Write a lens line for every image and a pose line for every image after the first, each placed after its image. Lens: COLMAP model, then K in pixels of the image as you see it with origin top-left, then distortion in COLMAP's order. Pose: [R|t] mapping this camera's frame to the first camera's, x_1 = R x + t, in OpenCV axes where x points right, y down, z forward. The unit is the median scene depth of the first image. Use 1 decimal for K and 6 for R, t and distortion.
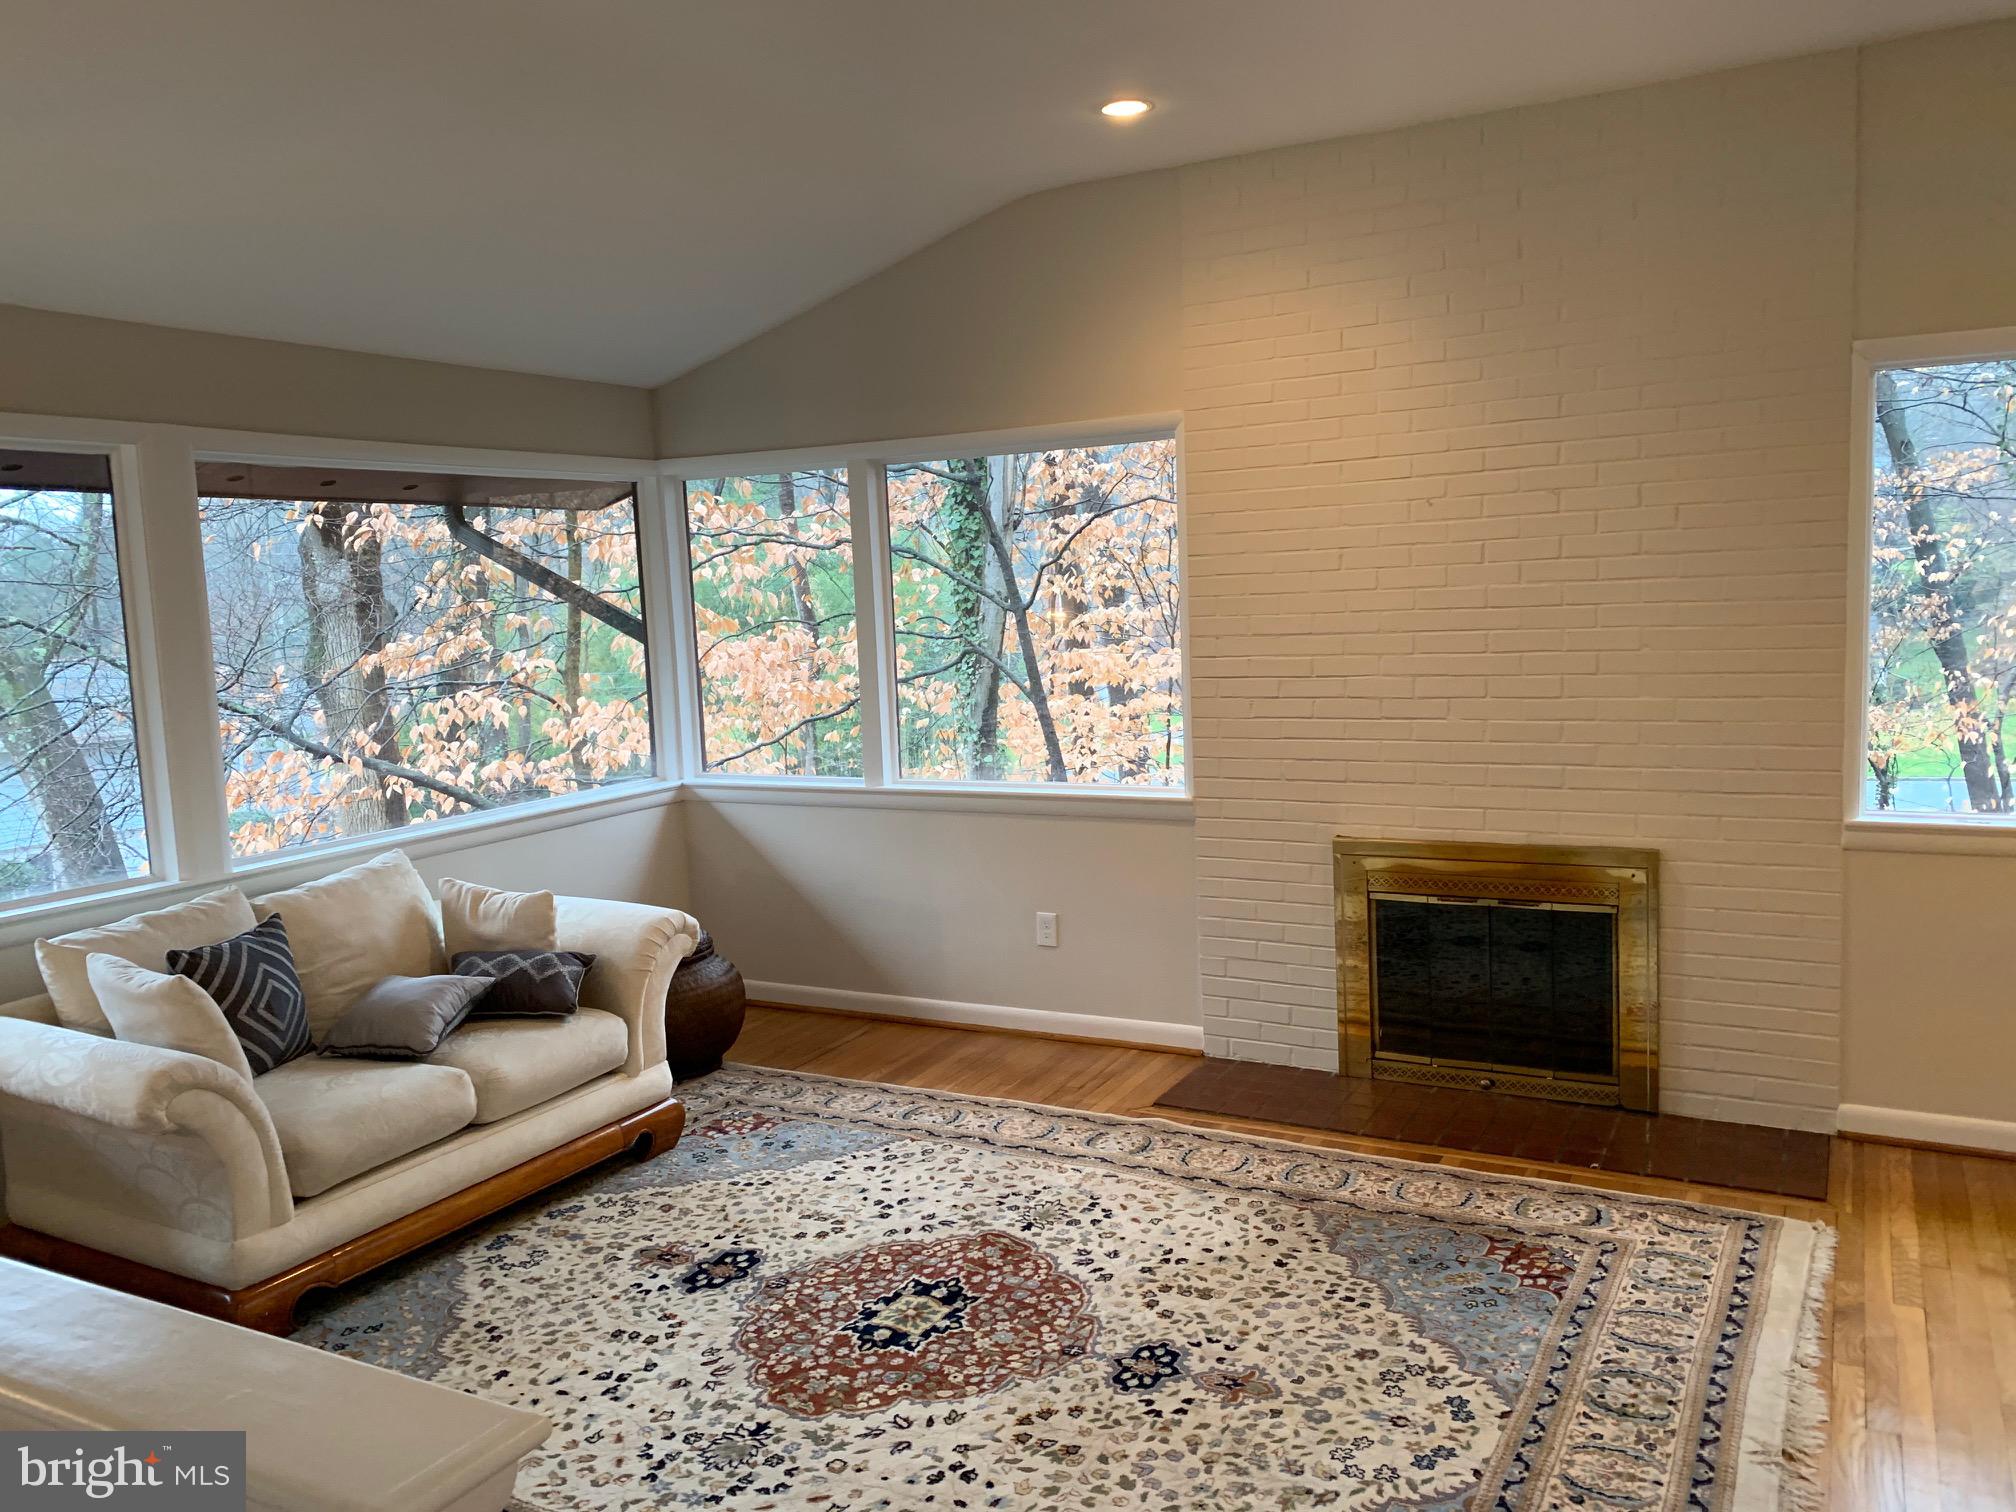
lens RADIAL K [[1568.4, 0, 1014.0], [0, 1568.4, 736.1], [0, 0, 1]] dist [0.067195, -0.055179]
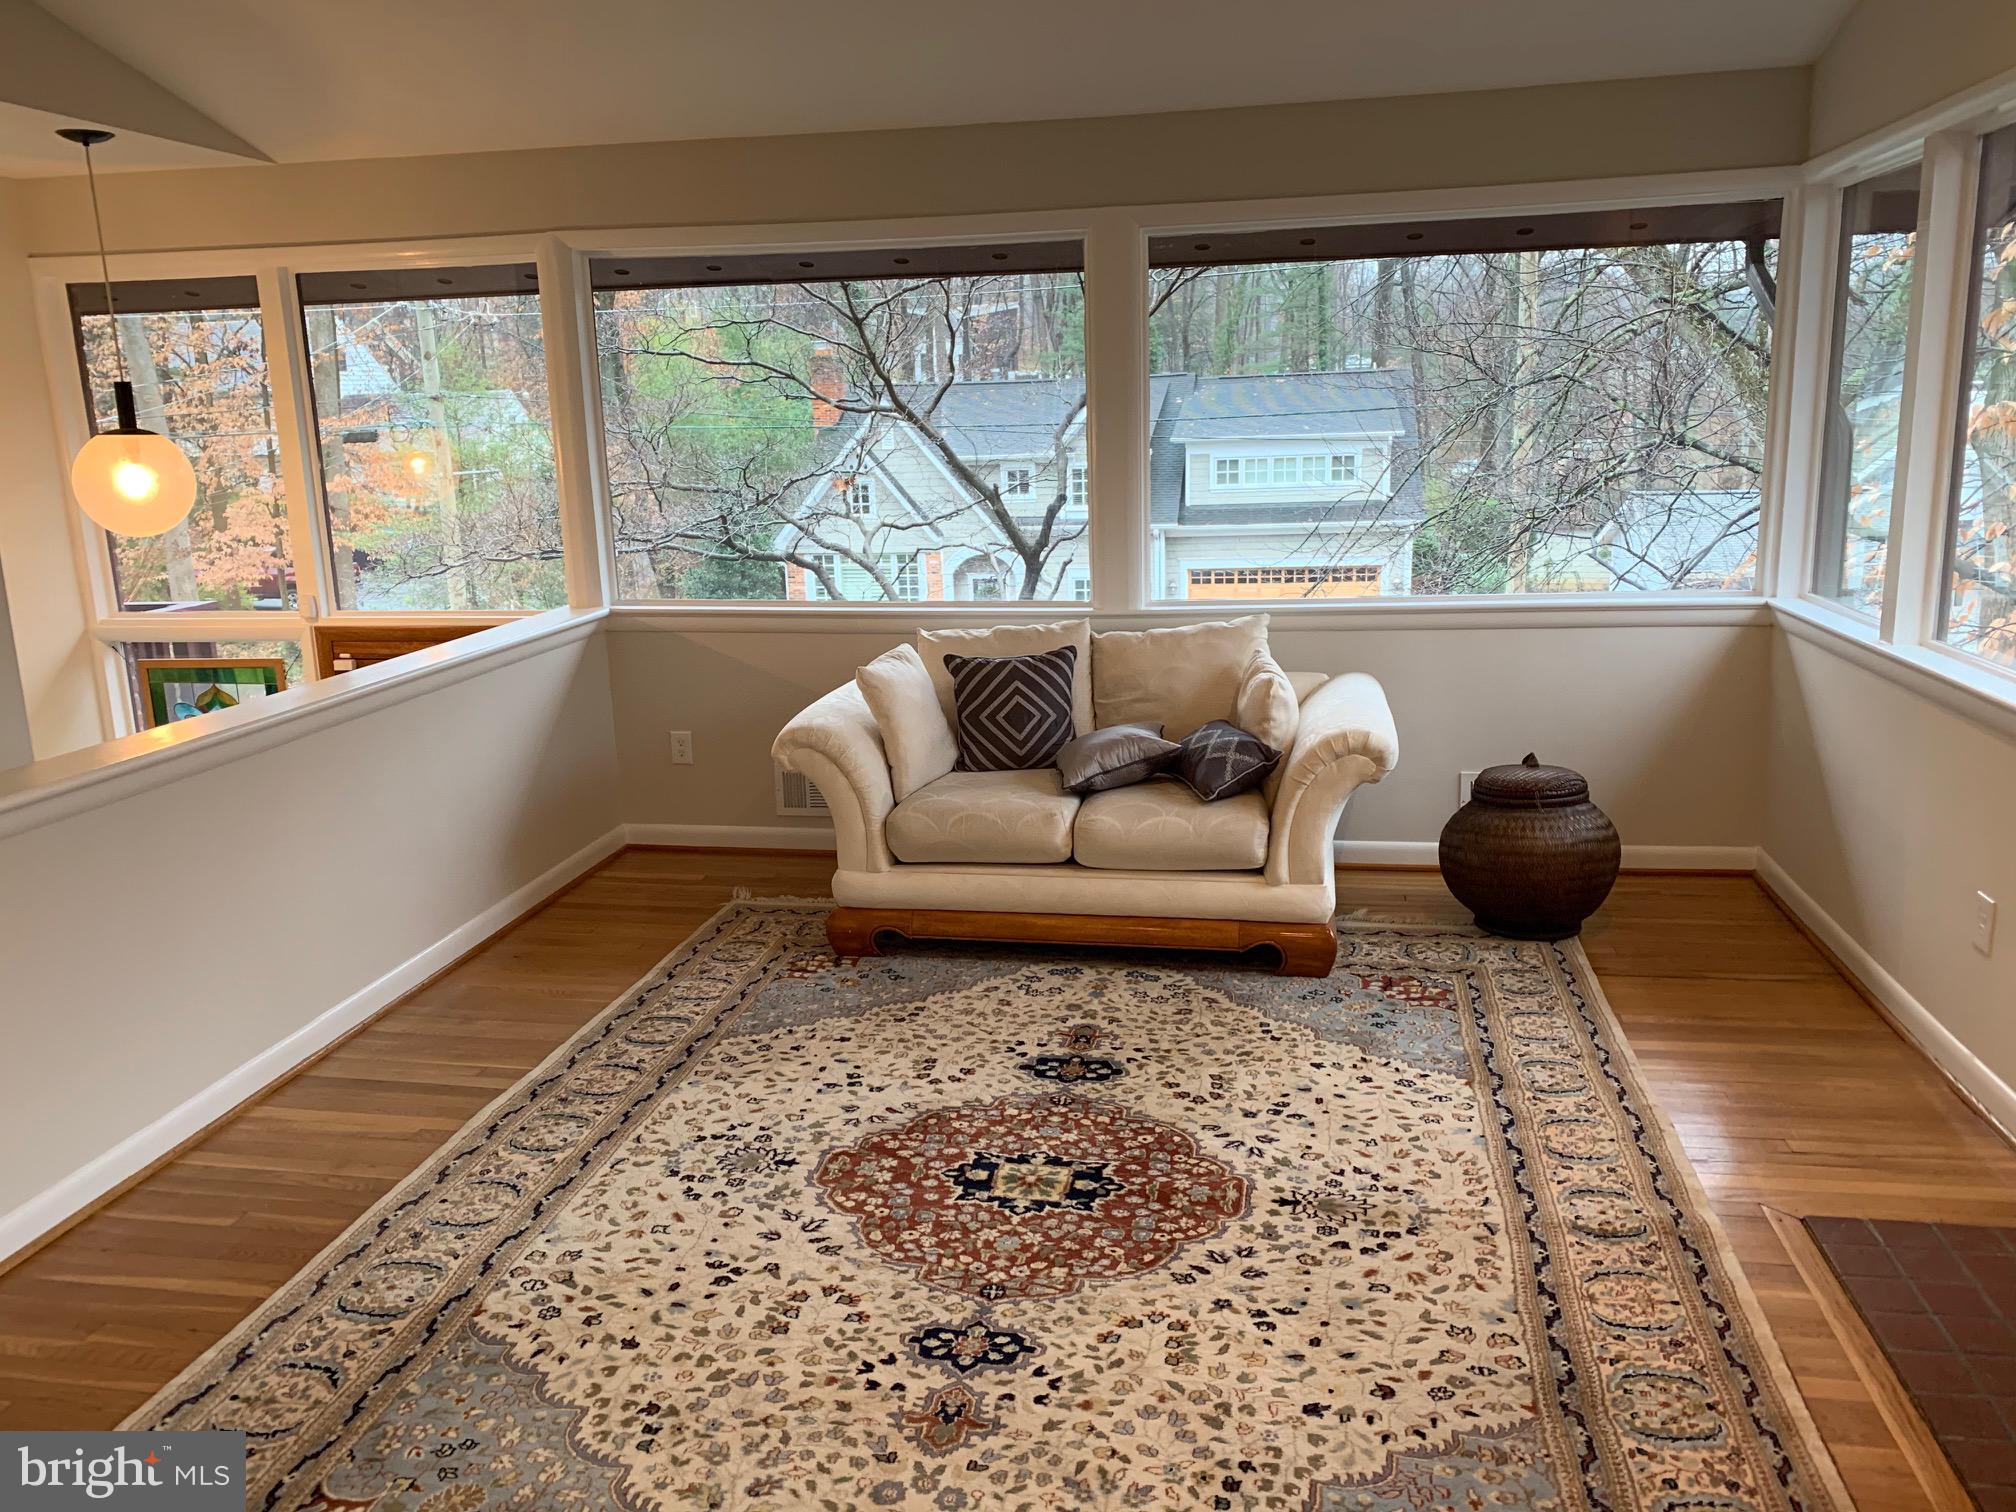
lens RADIAL K [[1568.4, 0, 1017.3], [0, 1568.4, 750.0], [0, 0, 1]] dist [0.067195, -0.055179]
pose [[0.316083, 0.238010, -0.918391, 0.662245], [-0.078815, 0.971262, 0.224587, -0.074837], [0.945452, 0.001395, 0.325758, 0.649670]]
